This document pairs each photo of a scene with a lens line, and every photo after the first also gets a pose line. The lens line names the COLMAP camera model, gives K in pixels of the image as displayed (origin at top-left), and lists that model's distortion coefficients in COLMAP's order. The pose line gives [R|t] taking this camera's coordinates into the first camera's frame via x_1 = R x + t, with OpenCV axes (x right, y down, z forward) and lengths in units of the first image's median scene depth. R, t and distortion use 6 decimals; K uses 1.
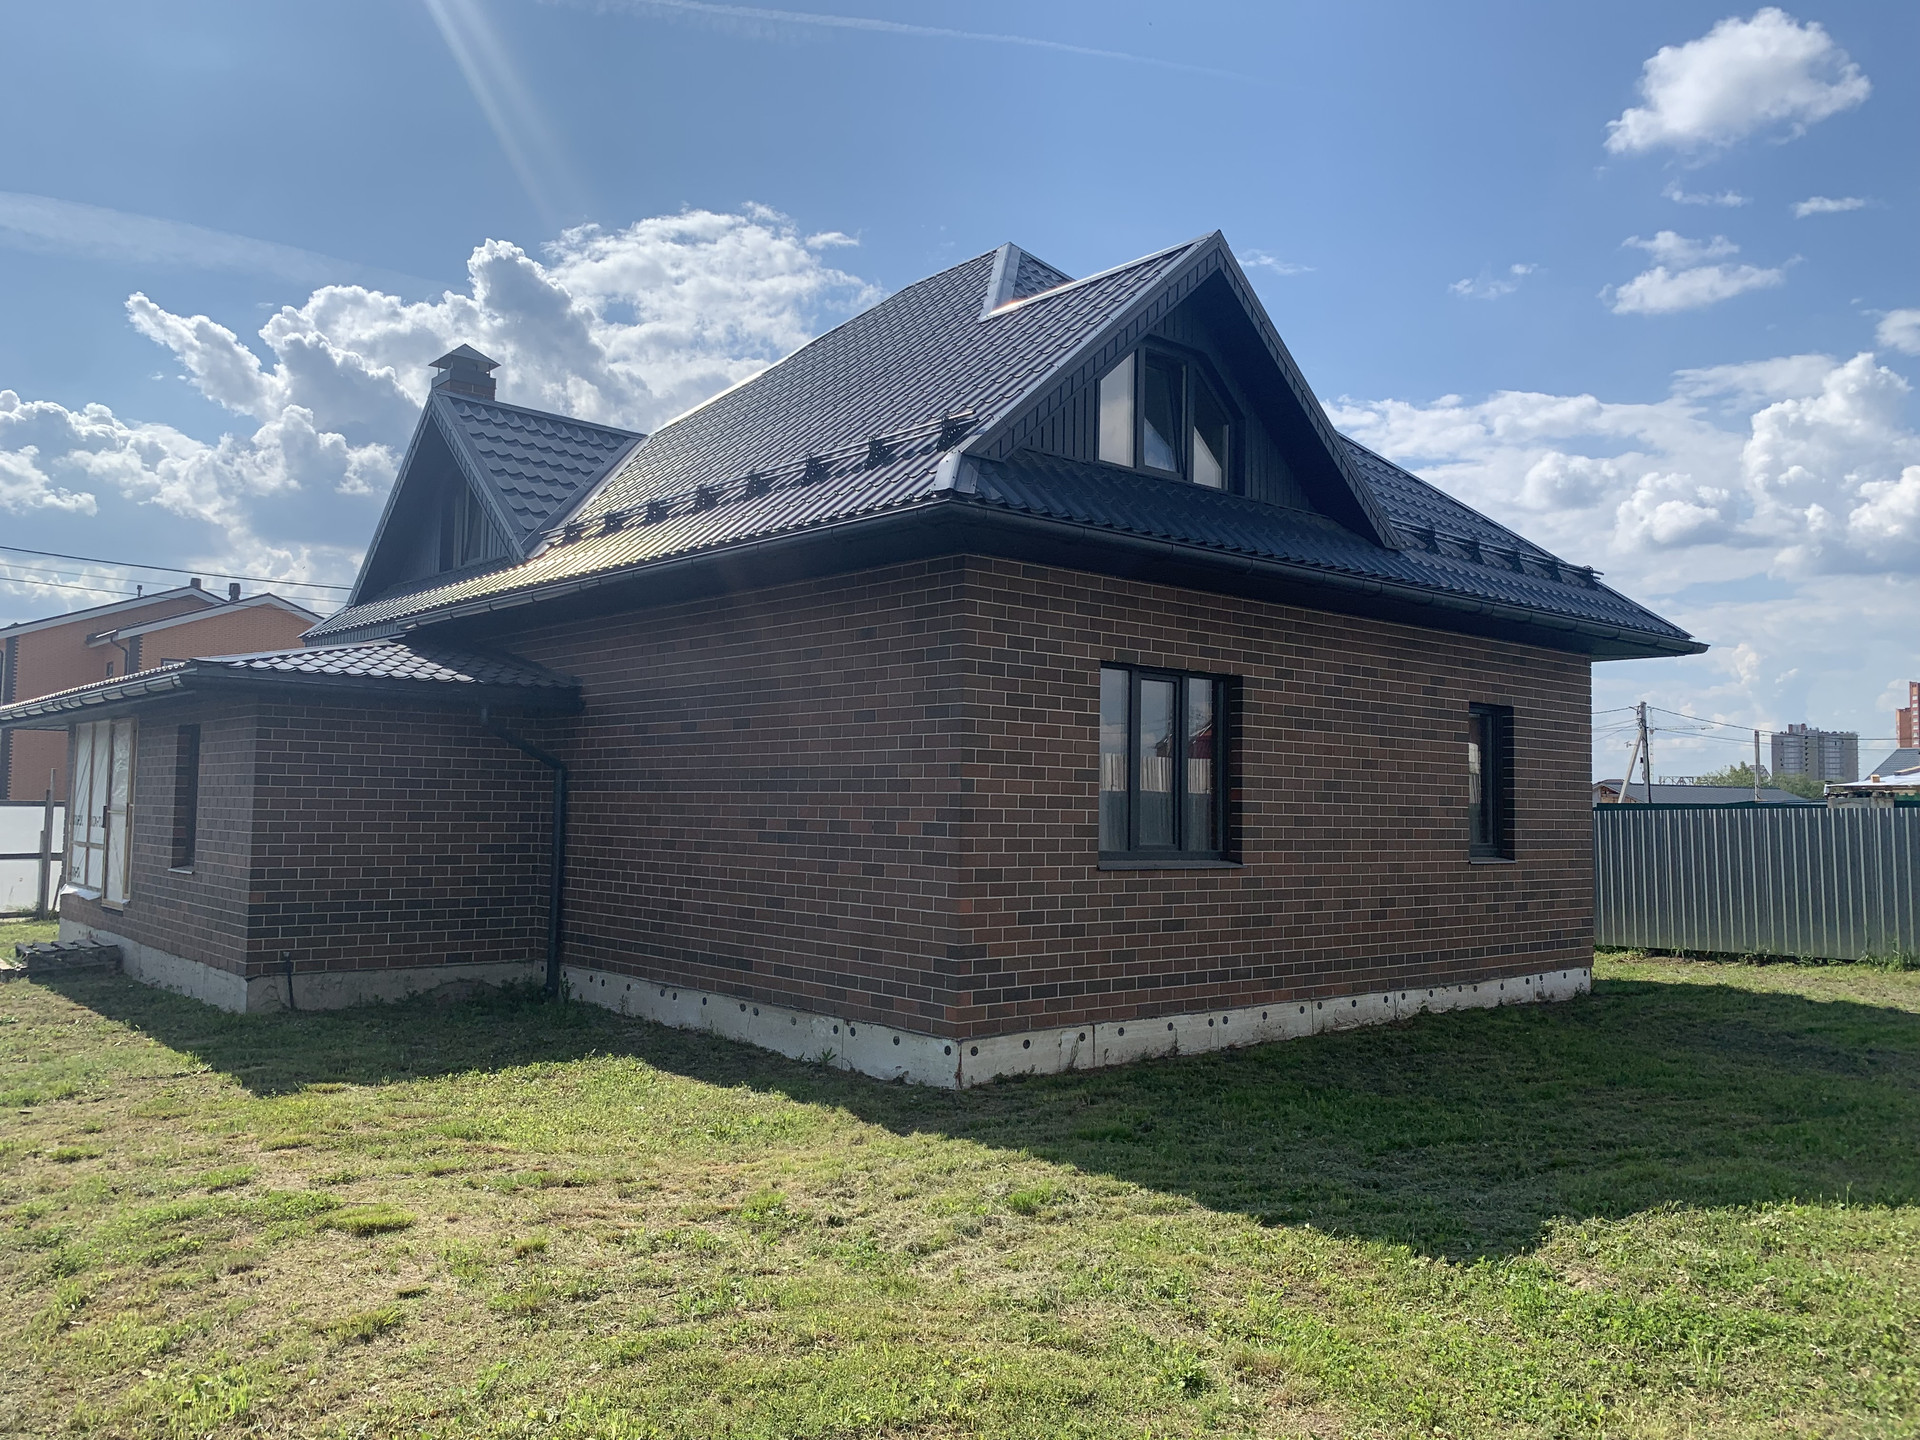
lens RADIAL K [[1480.6, 0, 942.8], [0, 1480.6, 704.1], [0, 0, 1]] dist [0.029501, -0.038139]
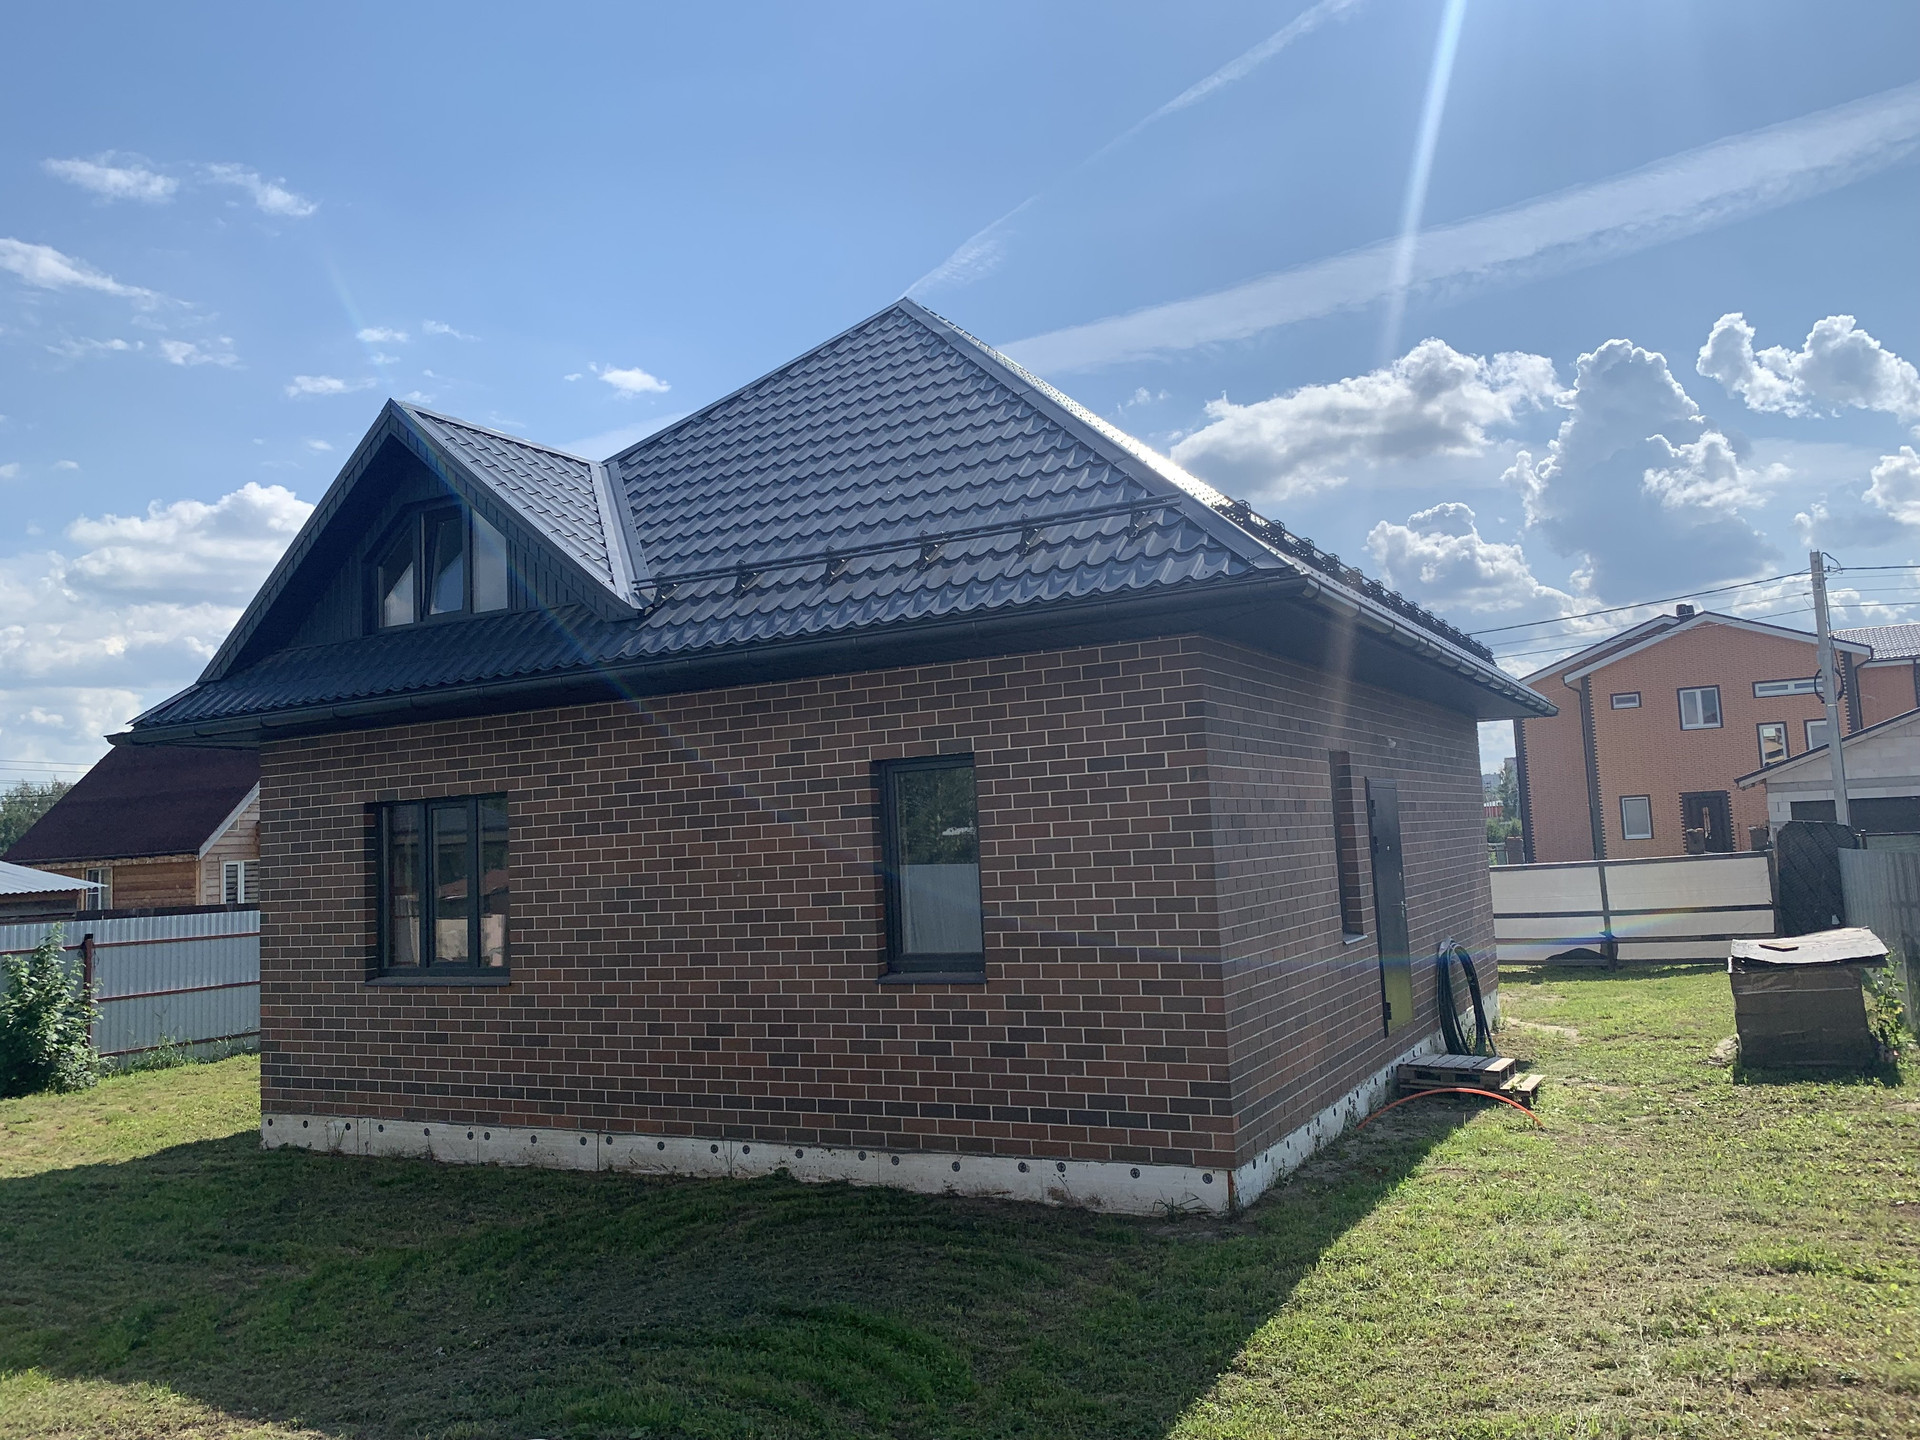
lens RADIAL K [[1480.6, 0, 959.0], [0, 1480.6, 704.8], [0, 0, 1]] dist [0.029501, -0.038139]
pose [[0.360316, -0.122962, -0.924691, 1.222850], [0.121838, 0.988986, -0.084036, 0.043678], [0.924840, -0.082383, 0.371329, 0.900286]]
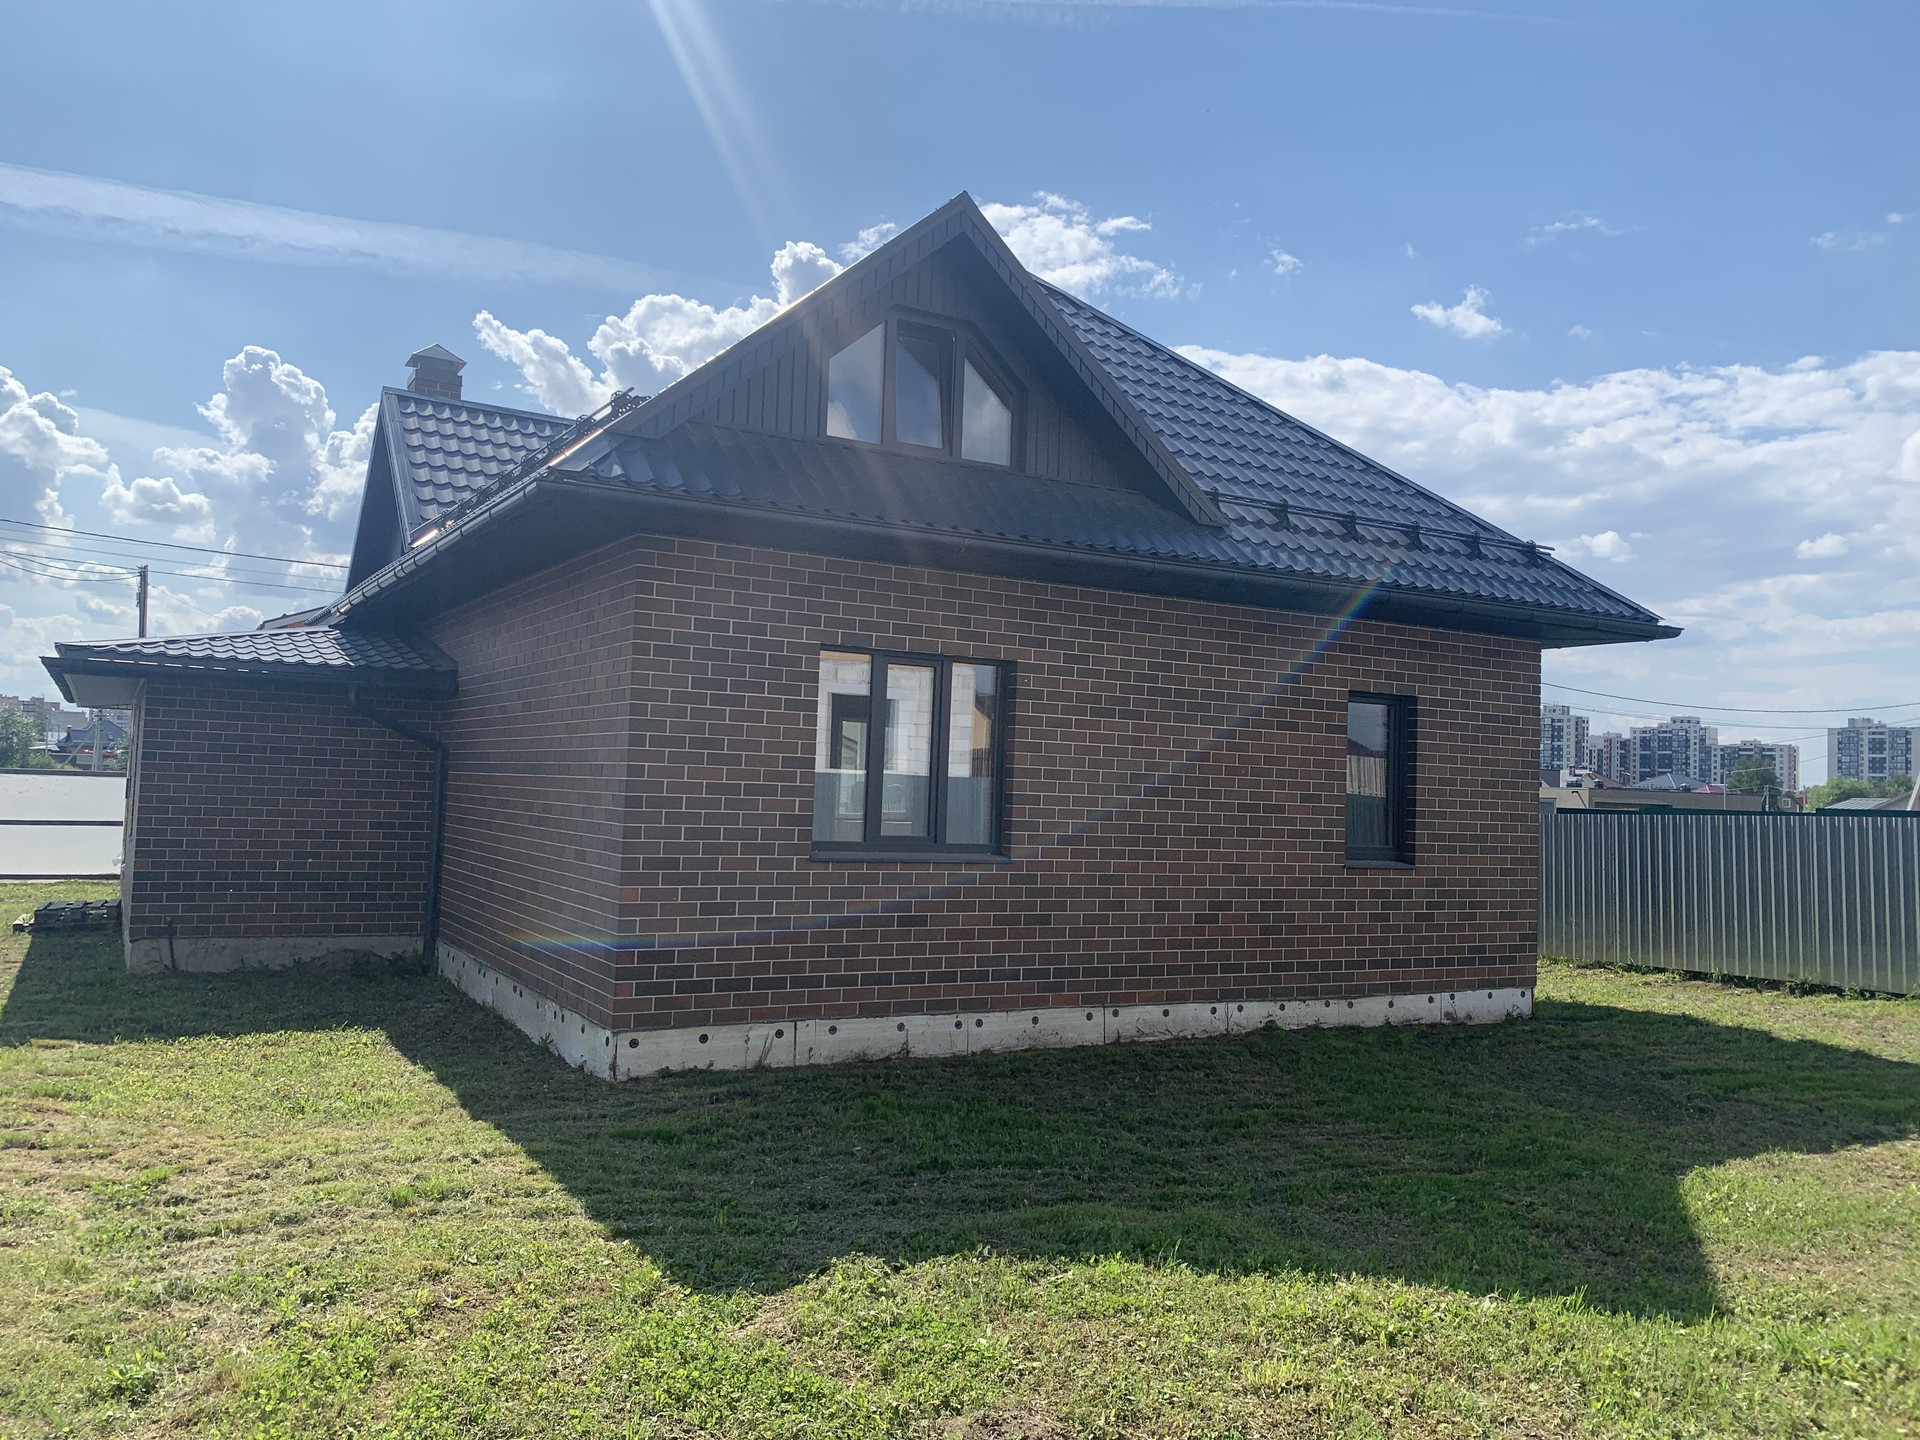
lens RADIAL K [[1480.6, 0, 947.0], [0, 1480.6, 706.9], [0, 0, 1]] dist [0.029501, -0.038139]
pose [[0.980557, 0.008885, -0.196031, 0.337515], [-0.007097, 0.999927, 0.009822, 0.001232], [0.196104, -0.008239, 0.980548, 0.064715]]
